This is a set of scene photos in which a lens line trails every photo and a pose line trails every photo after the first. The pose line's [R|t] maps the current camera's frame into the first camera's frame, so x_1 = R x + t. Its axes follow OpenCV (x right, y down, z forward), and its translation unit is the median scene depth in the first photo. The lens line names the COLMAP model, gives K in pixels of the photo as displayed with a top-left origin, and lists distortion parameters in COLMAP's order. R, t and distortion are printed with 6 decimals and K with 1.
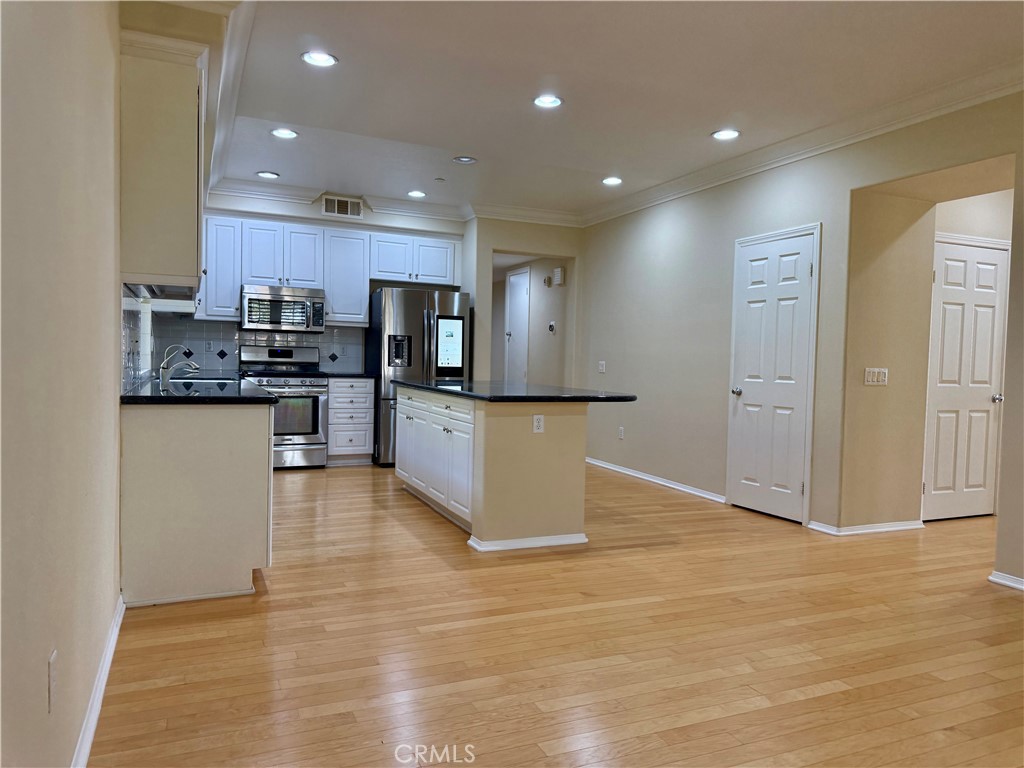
lens RADIAL K [[729.9, 0, 517.0], [0, 729.9, 384.0], [0, 0, 1]] dist [0.060353, -0.057390]
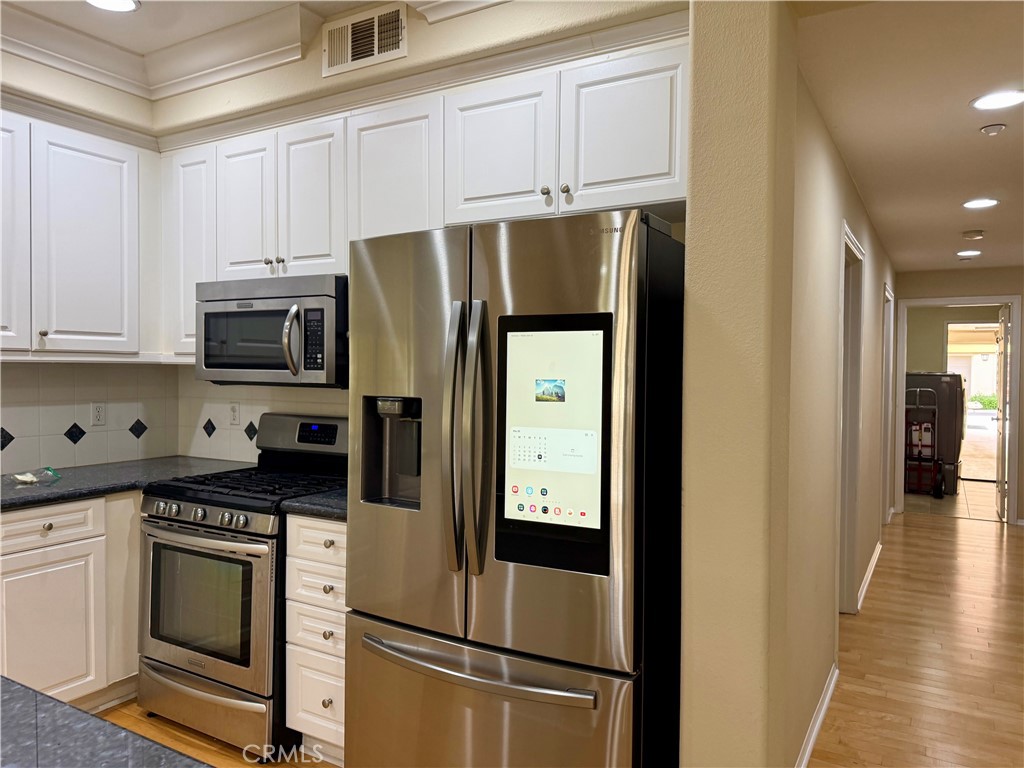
lens RADIAL K [[729.9, 0, 510.1], [0, 729.9, 384.6], [0, 0, 1]] dist [0.060353, -0.057390]
pose [[0.573525, -0.001092, -0.819187, 0.150716], [-0.024132, 0.999543, -0.018228, -0.096987], [0.818832, 0.030223, 0.573237, 1.257788]]
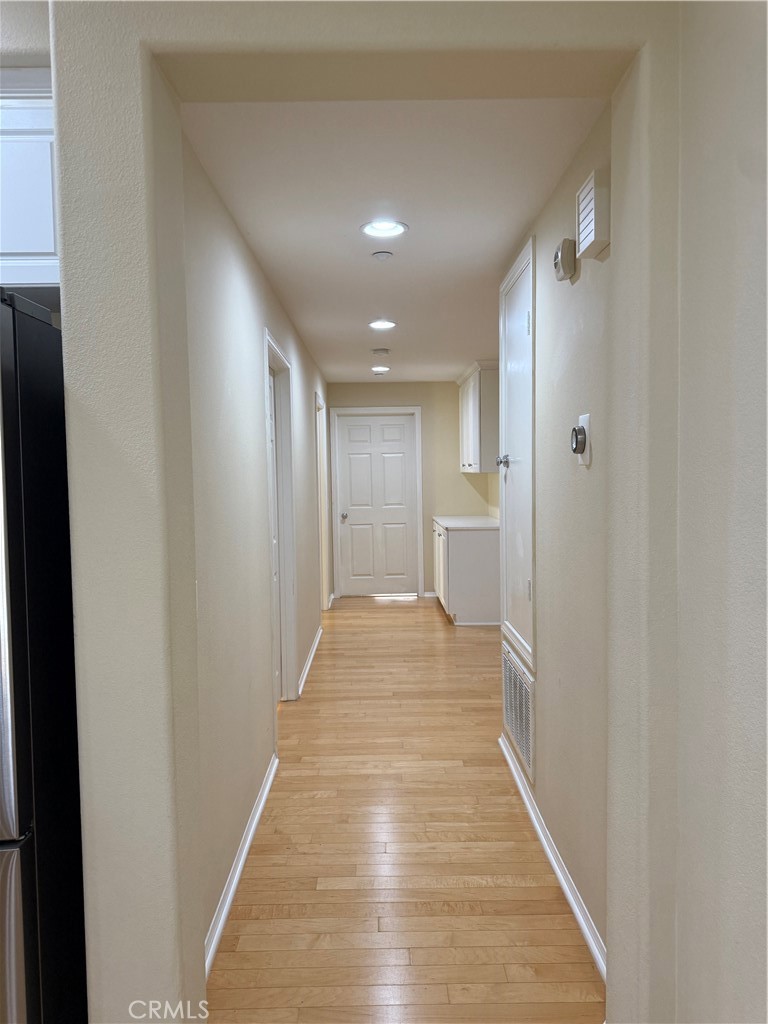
lens RADIAL K [[729.9, 0, 377.2], [0, 729.9, 494.6], [0, 0, 1]] dist [0.060353, -0.057390]
pose [[0.907526, -0.026151, -0.419182, 0.156890], [0.024185, 0.999657, -0.010004, -0.099814], [0.419300, -0.001059, 0.907847, 1.302388]]
